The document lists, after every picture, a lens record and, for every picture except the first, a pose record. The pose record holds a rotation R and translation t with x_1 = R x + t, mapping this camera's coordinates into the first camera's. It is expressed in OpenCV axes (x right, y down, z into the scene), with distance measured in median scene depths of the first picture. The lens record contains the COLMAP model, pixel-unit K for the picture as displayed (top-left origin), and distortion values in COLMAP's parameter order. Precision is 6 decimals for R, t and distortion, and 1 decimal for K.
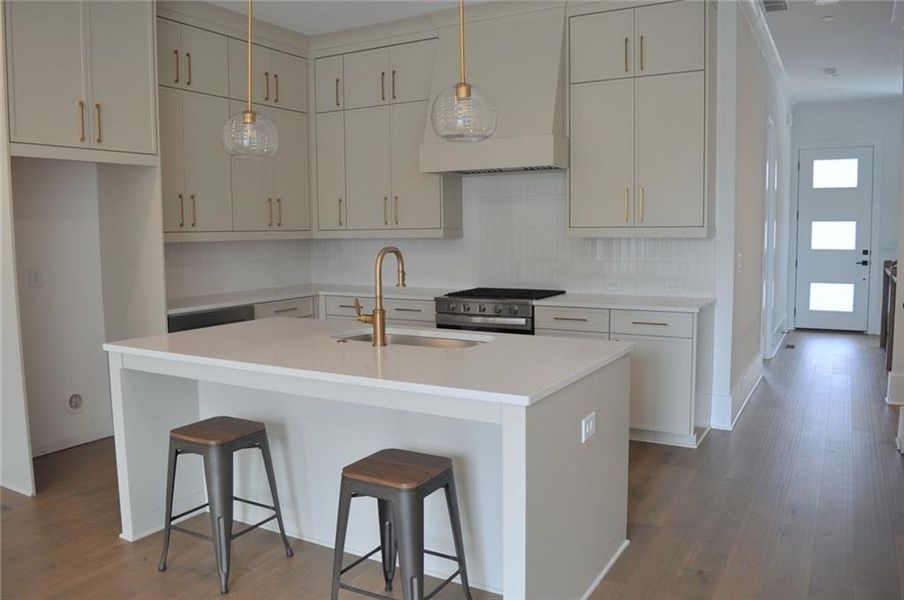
lens RADIAL K [[702.1, 0, 458.9], [0, 702.1, 301.7], [0, 0, 1]] dist [-0.097826, 0.028220]
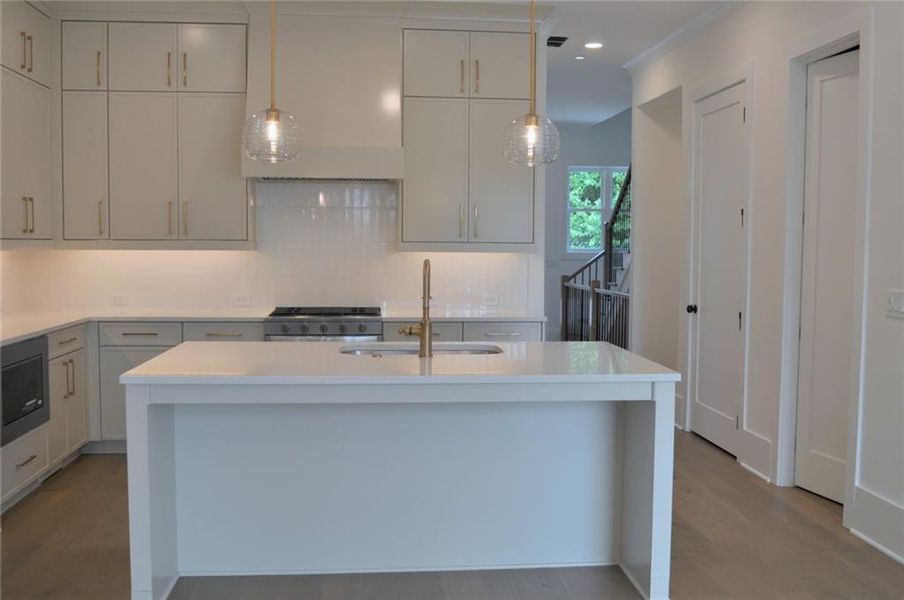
lens RADIAL K [[867.1, 0, 455.9], [0, 867.1, 300.3], [0, 0, 1]] dist [-0.075374, 0.016241]
pose [[0.818163, -0.020250, 0.574629, -0.498652], [0.041830, 0.998828, -0.024359, 0.008738], [-0.573462, 0.043966, 0.818051, -0.034077]]
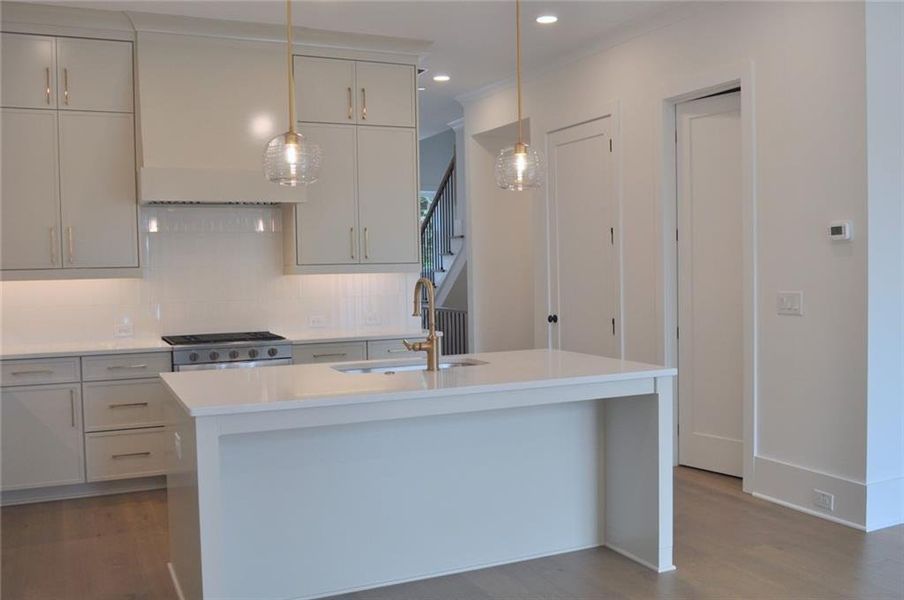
lens RADIAL K [[847.1, 0, 455.5], [0, 847.1, 300.8], [0, 0, 1]] dist [-0.067011, -0.004753]
pose [[0.581544, -0.034136, 0.812798, -0.712019], [0.094496, 0.995190, -0.025815, -0.003950], [-0.808008, 0.091819, 0.581973, 0.133569]]
